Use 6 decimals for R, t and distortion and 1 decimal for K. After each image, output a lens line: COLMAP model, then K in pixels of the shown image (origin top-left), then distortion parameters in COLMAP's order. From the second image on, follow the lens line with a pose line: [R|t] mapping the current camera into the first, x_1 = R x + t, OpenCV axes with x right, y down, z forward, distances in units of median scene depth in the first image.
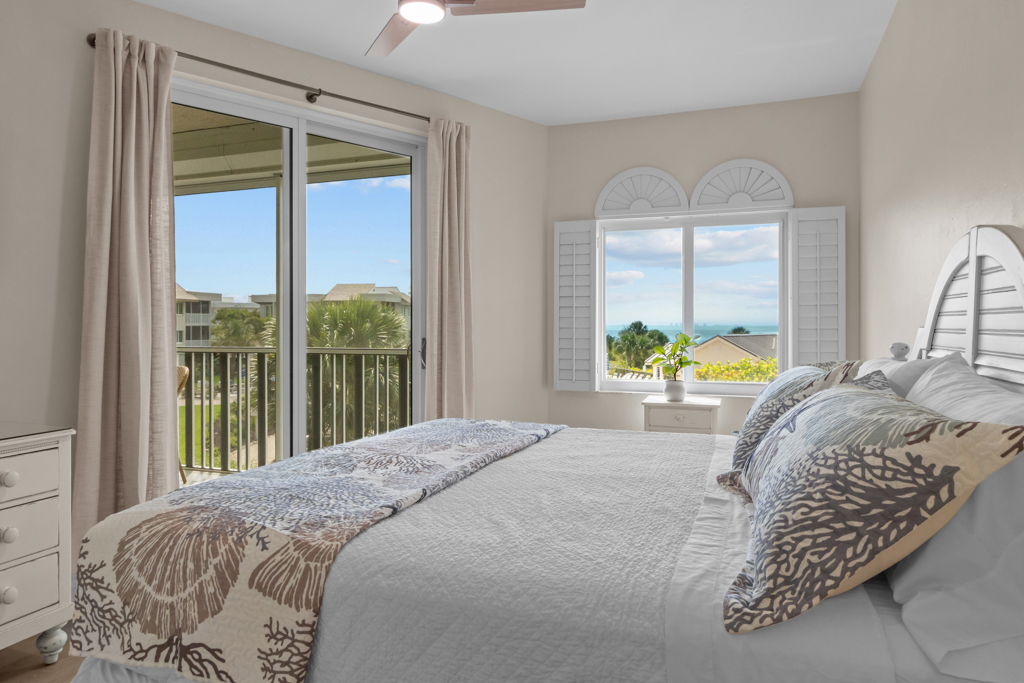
lens RADIAL K [[686.8, 0, 500.5], [0, 686.8, 323.8], [0, 0, 1]] dist [-0.005609, 0.000338]
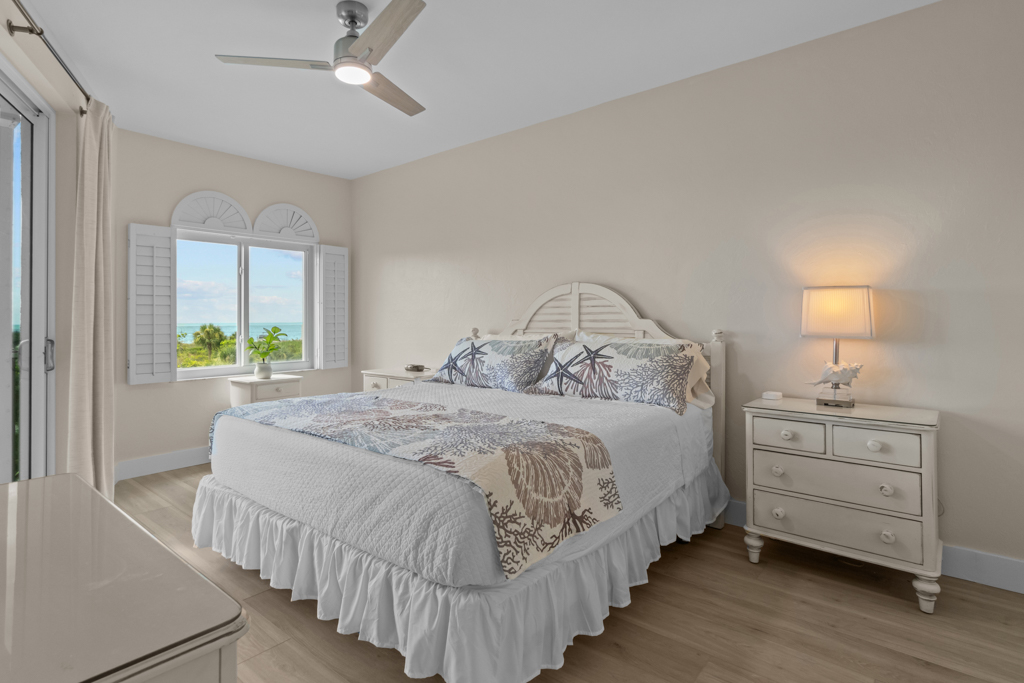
lens RADIAL K [[519.6, 0, 497.3], [0, 519.6, 311.4], [0, 0, 1]] dist [-0.000080, 0.000121]
pose [[0.338676, 0.011915, 0.940828, -0.869529], [0.006634, 0.999865, -0.015051, 0.002028], [-0.940880, 0.011339, 0.338551, 0.393189]]
